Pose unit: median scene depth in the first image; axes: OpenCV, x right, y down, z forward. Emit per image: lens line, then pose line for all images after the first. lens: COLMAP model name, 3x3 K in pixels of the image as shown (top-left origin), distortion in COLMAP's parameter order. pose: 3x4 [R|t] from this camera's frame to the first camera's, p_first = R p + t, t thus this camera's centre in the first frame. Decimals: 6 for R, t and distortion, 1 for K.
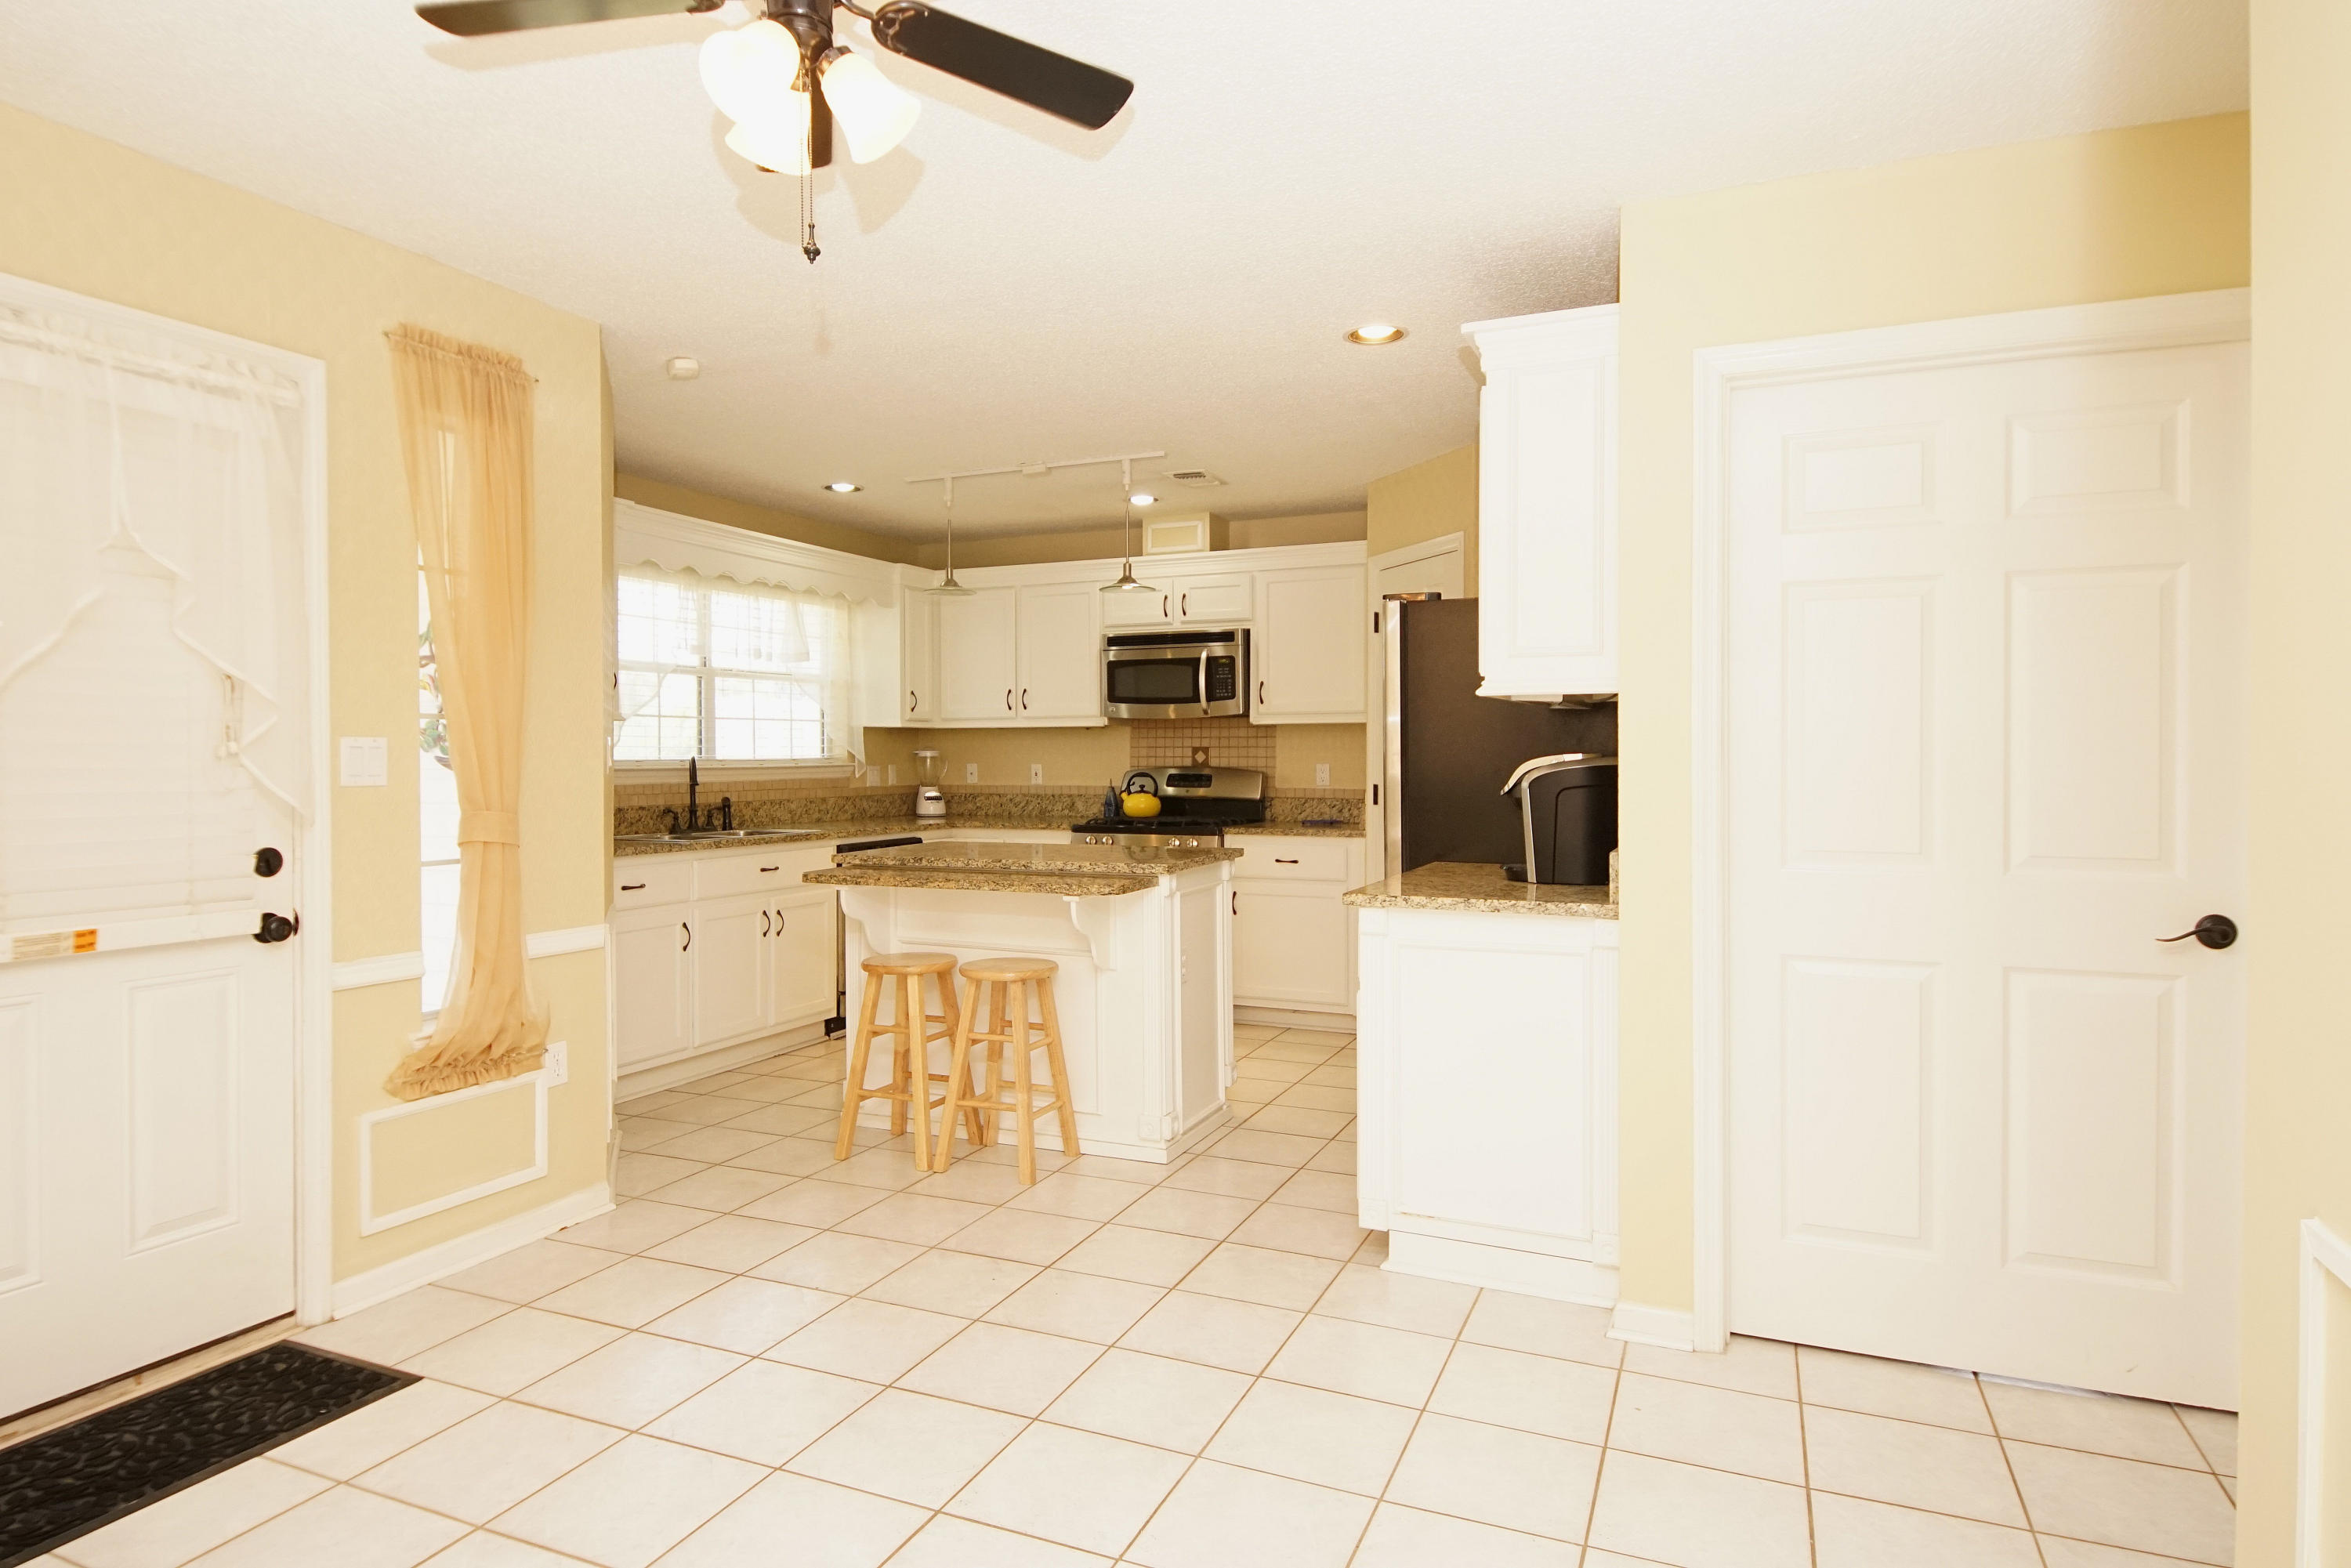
lens RADIAL K [[1336.9, 0, 1159.2], [0, 1336.9, 767.8], [0, 0, 1]] dist [0.045899, -0.044712]
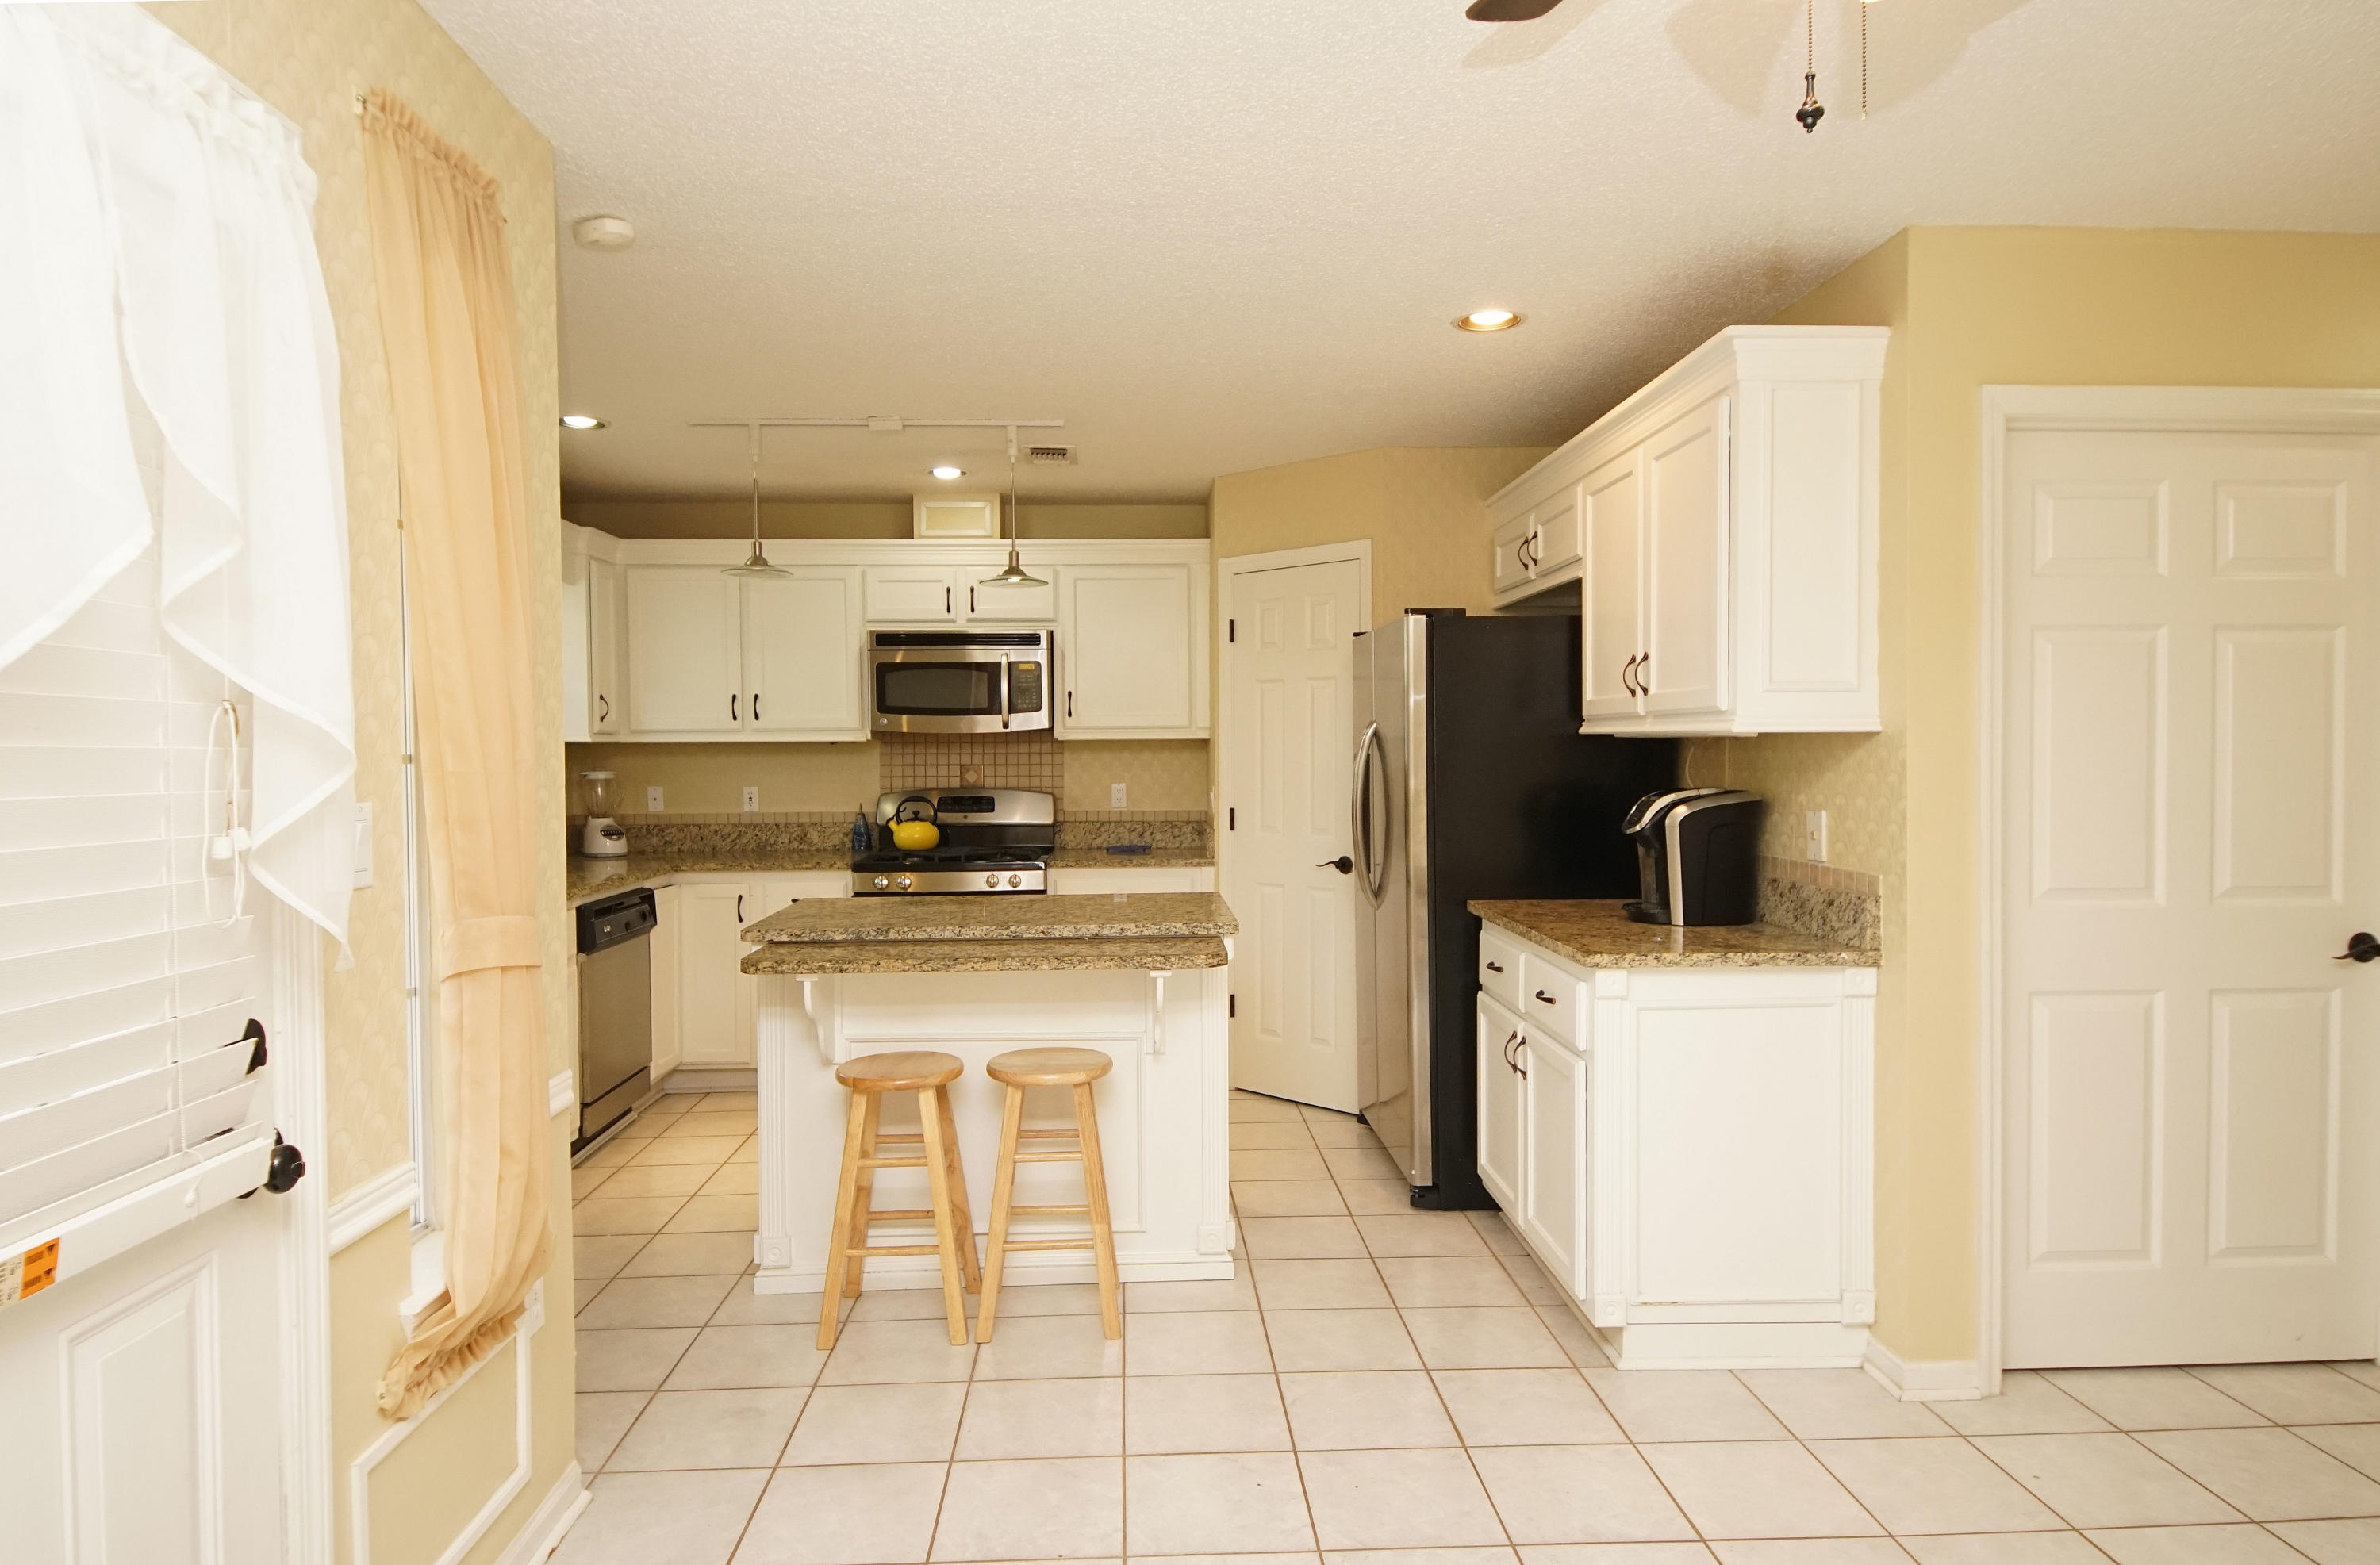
lens RADIAL K [[1377.8, 0, 1190.0], [0, 1377.8, 782.5], [0, 0, 1]] dist [0.051432, -0.047996]
pose [[0.896295, -0.014126, 0.443233, -0.250588], [0.007929, 0.999843, 0.015832, -0.018174], [-0.443387, -0.010676, 0.896267, 0.149050]]
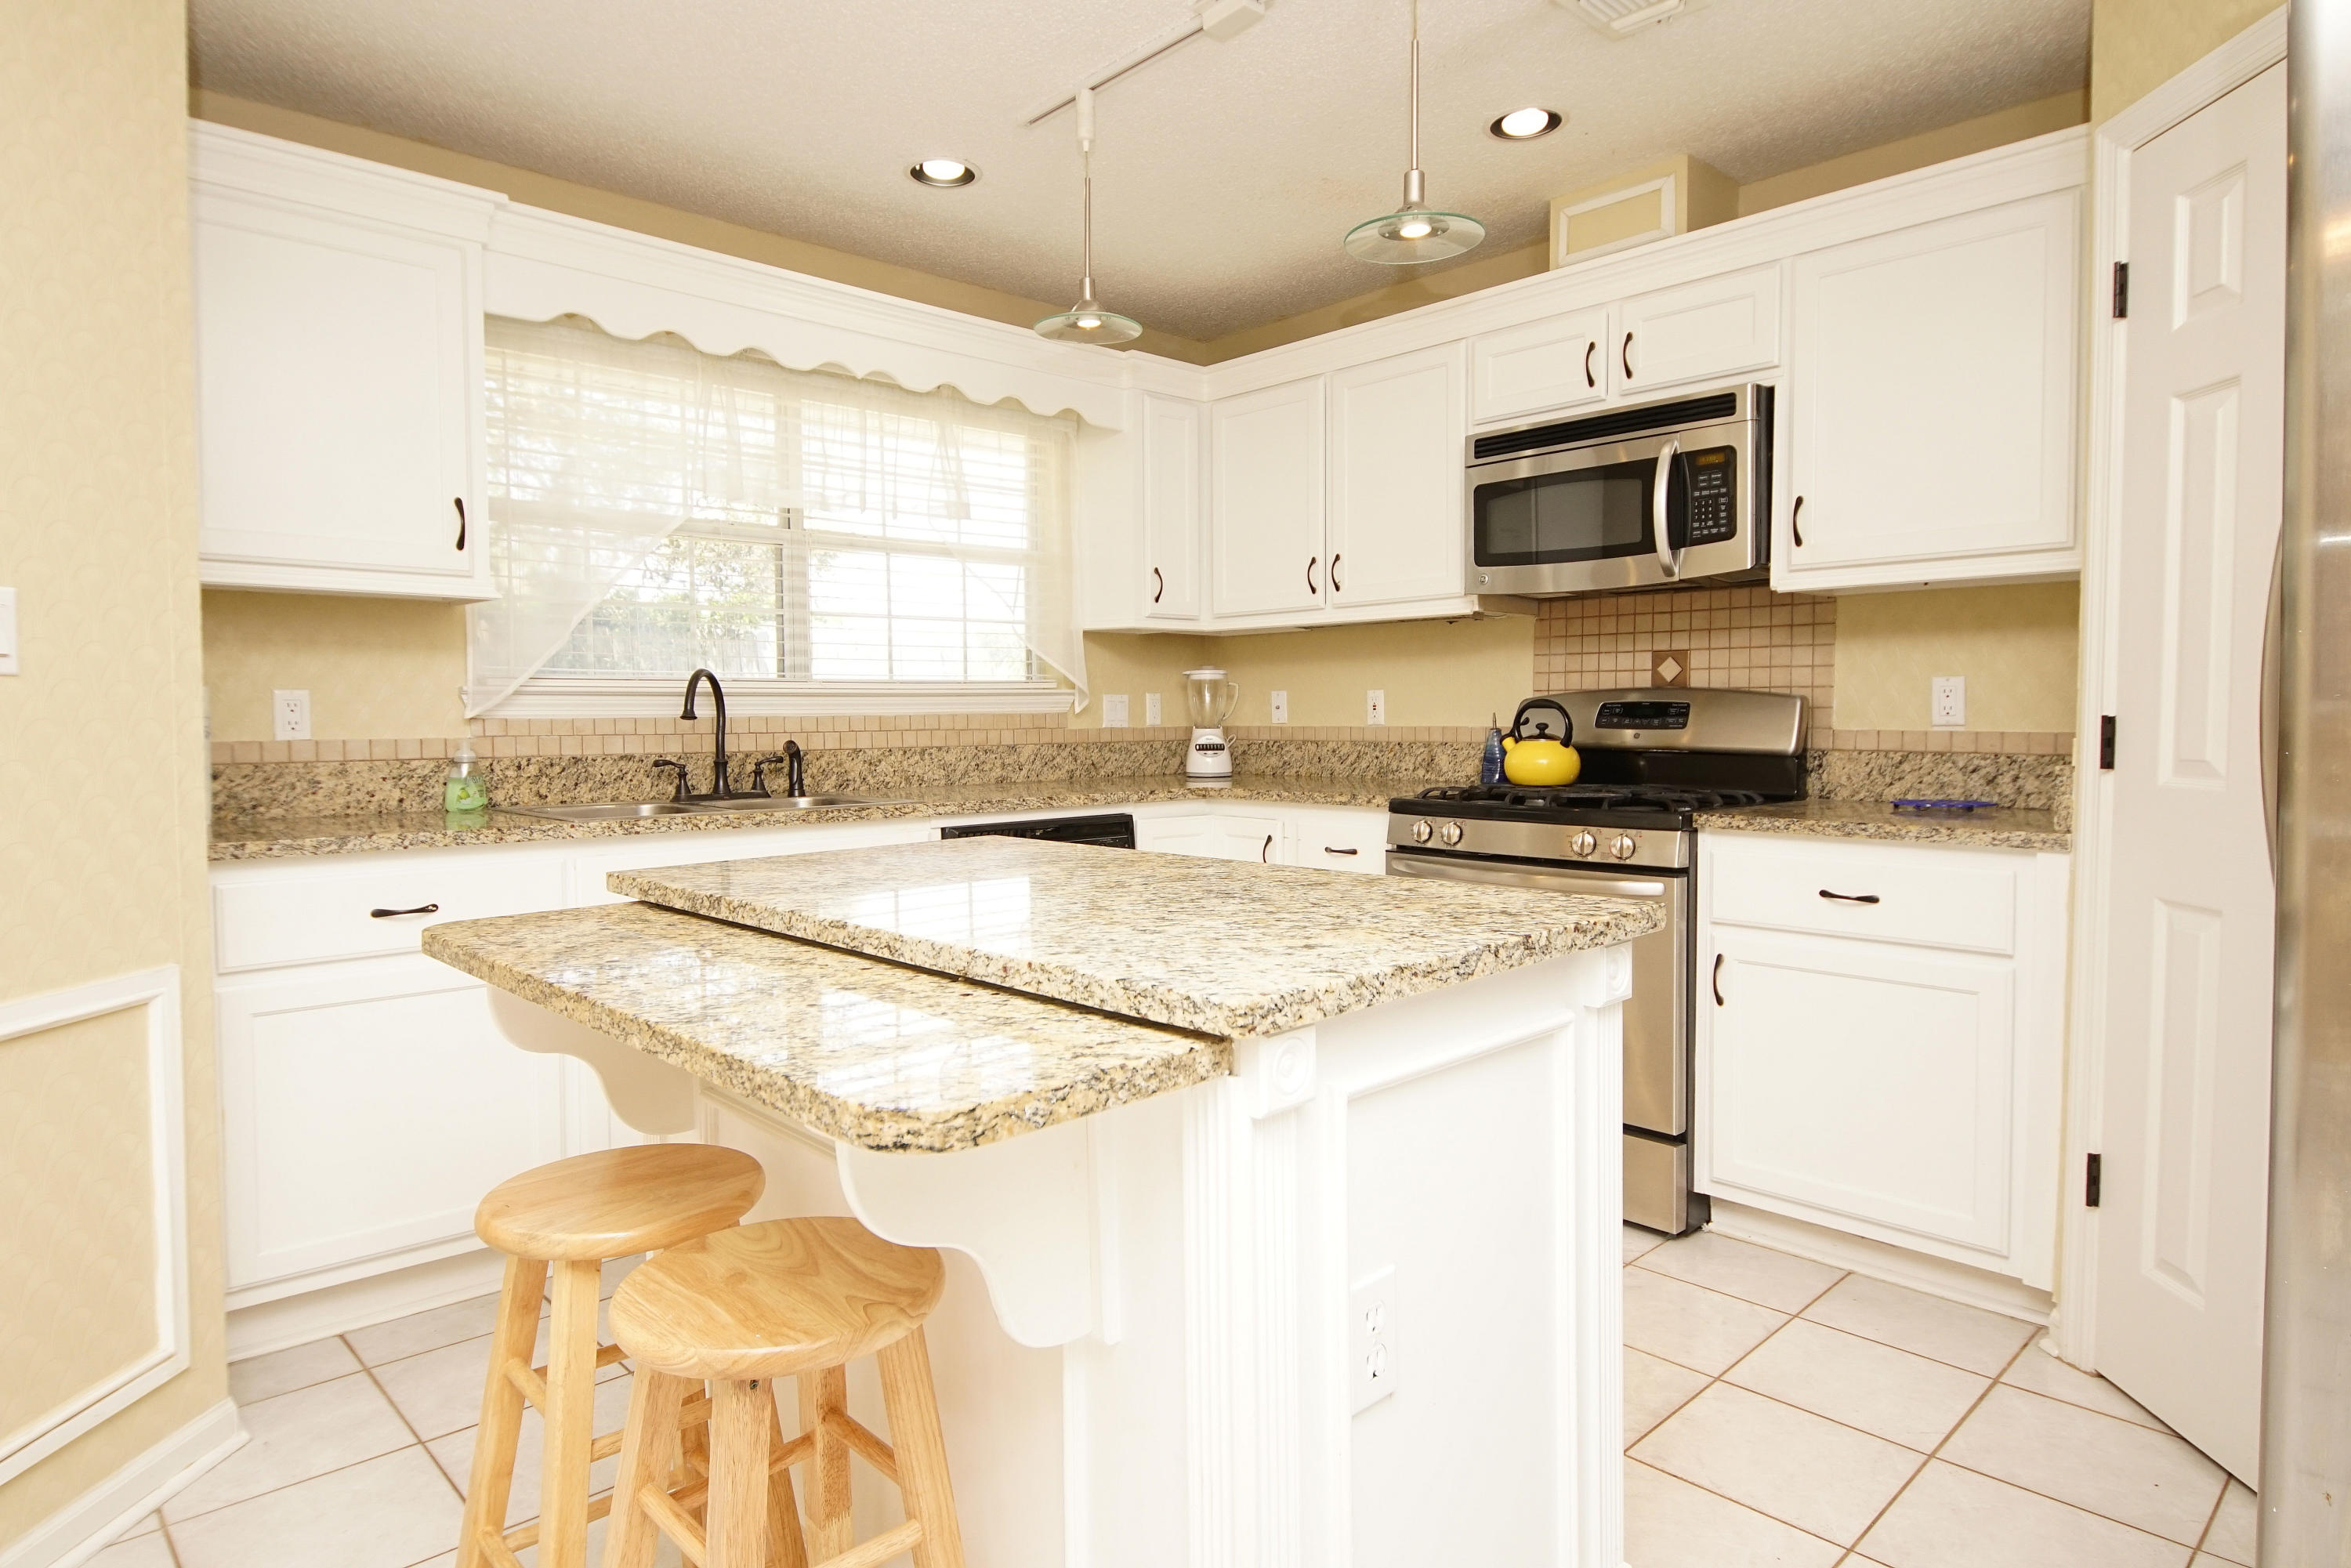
lens RADIAL K [[1336.9, 0, 1159.2], [0, 1336.9, 767.8], [0, 0, 1]] dist [0.045899, -0.044712]
pose [[0.920222, 0.013117, -0.391178, 0.055997], [0.000895, 0.999365, 0.035616, 0.011515], [0.391397, -0.033125, 0.919626, 0.476391]]
